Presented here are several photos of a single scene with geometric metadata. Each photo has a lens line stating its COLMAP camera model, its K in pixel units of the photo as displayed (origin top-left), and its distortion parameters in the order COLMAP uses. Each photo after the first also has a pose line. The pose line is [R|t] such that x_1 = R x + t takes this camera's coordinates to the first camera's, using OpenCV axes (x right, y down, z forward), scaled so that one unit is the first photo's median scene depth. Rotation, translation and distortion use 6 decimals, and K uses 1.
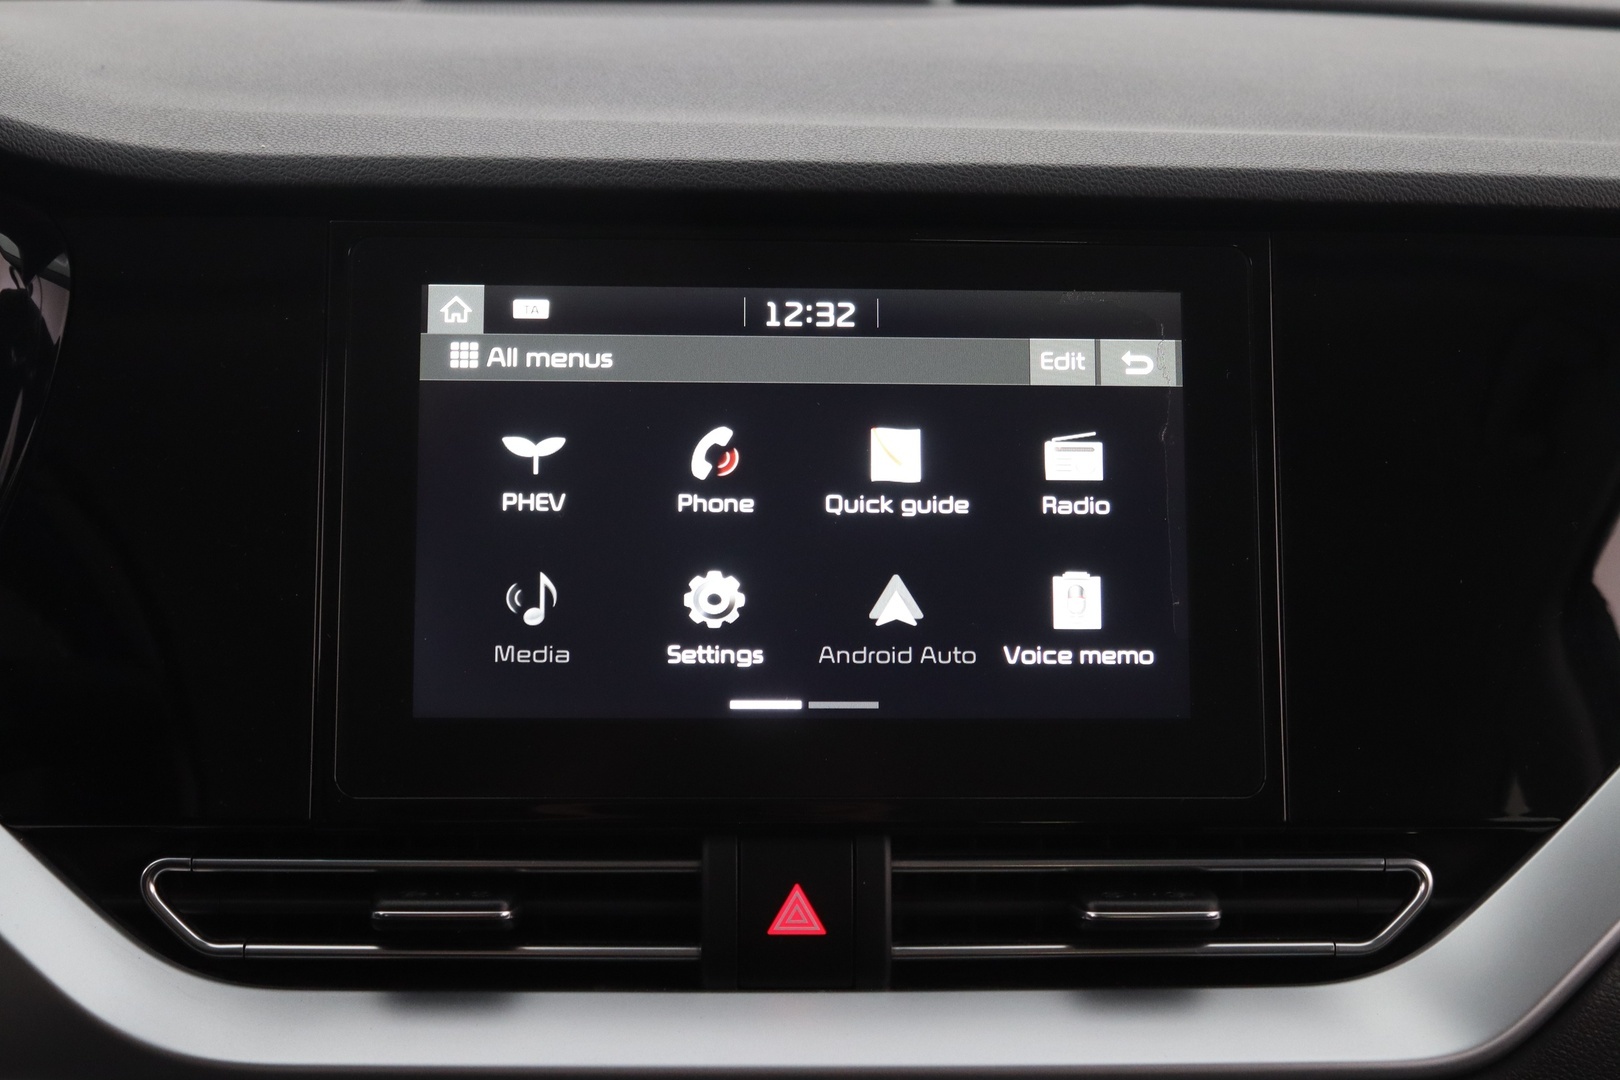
lens RADIAL K [[2399.2, 0, 751.0], [0, 2399.2, 540.1], [0, 0, 1]] dist [-0.030468, -0.034995]
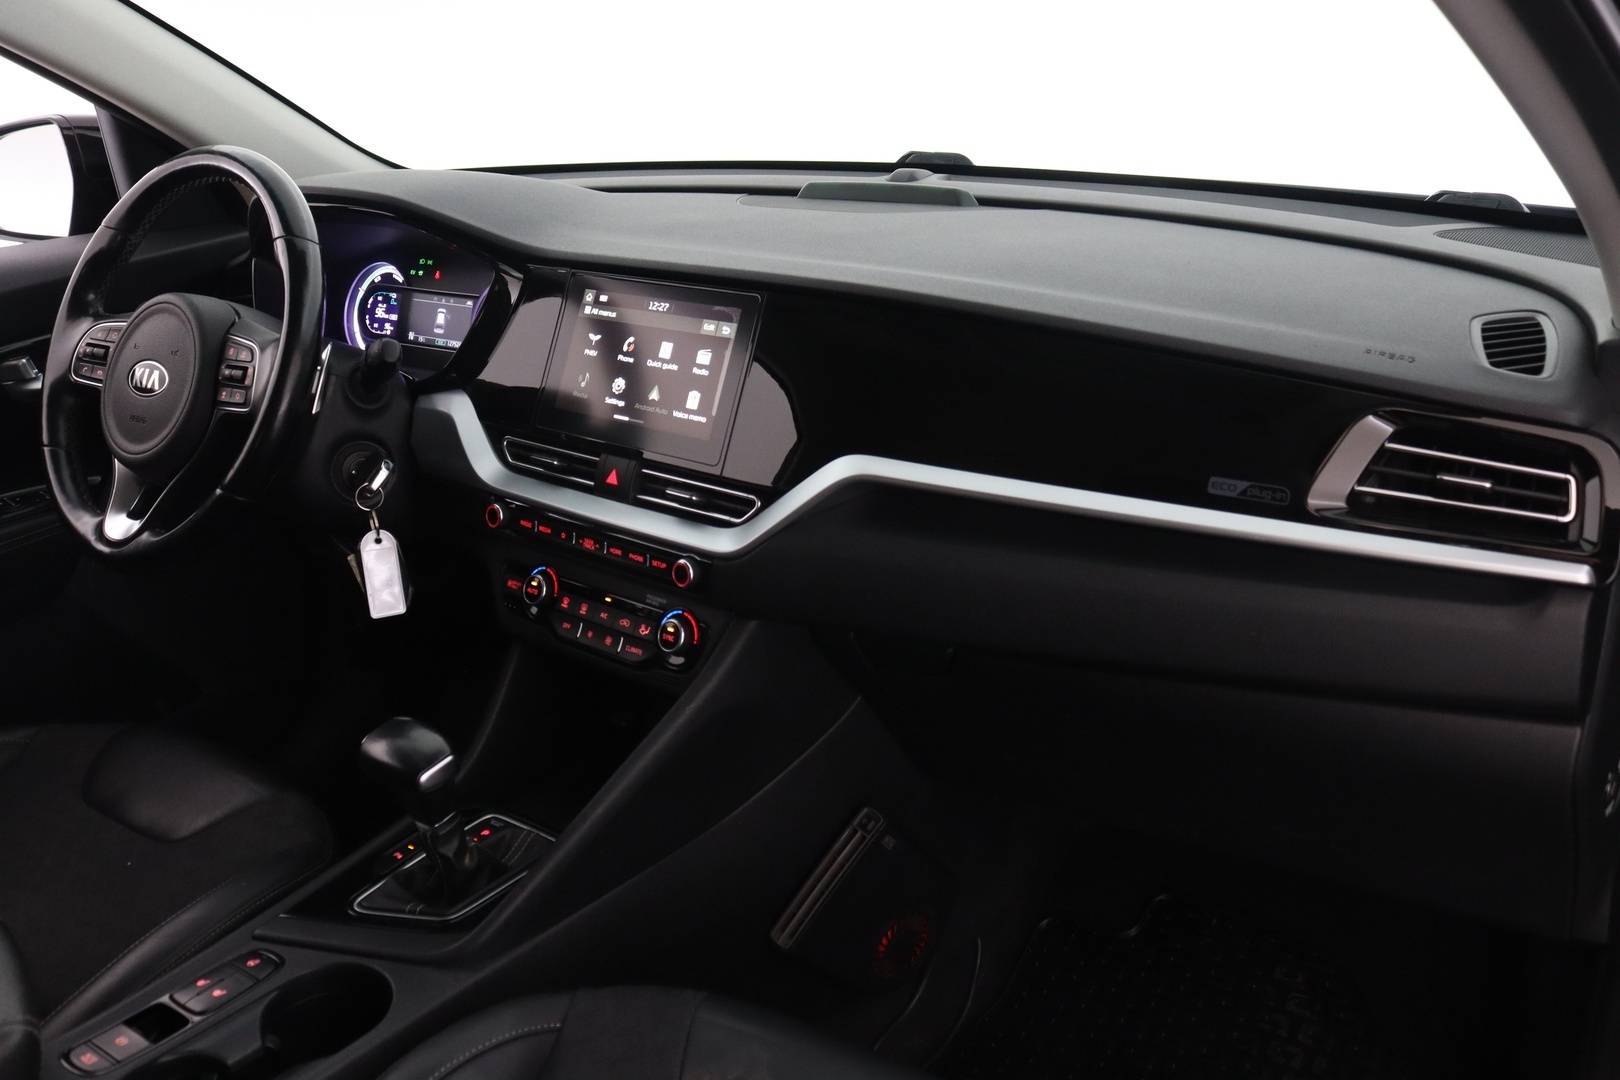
lens RADIAL K [[1533.4, 0, 763.9], [0, 1533.4, 538.3], [0, 0, 1]] dist [-0.181417, 0.199333]
pose [[0.706126, 0.186895, -0.682977, 1.664541], [-0.163368, 0.981516, 0.099683, -0.013253], [0.688983, 0.041188, 0.723606, -0.431073]]
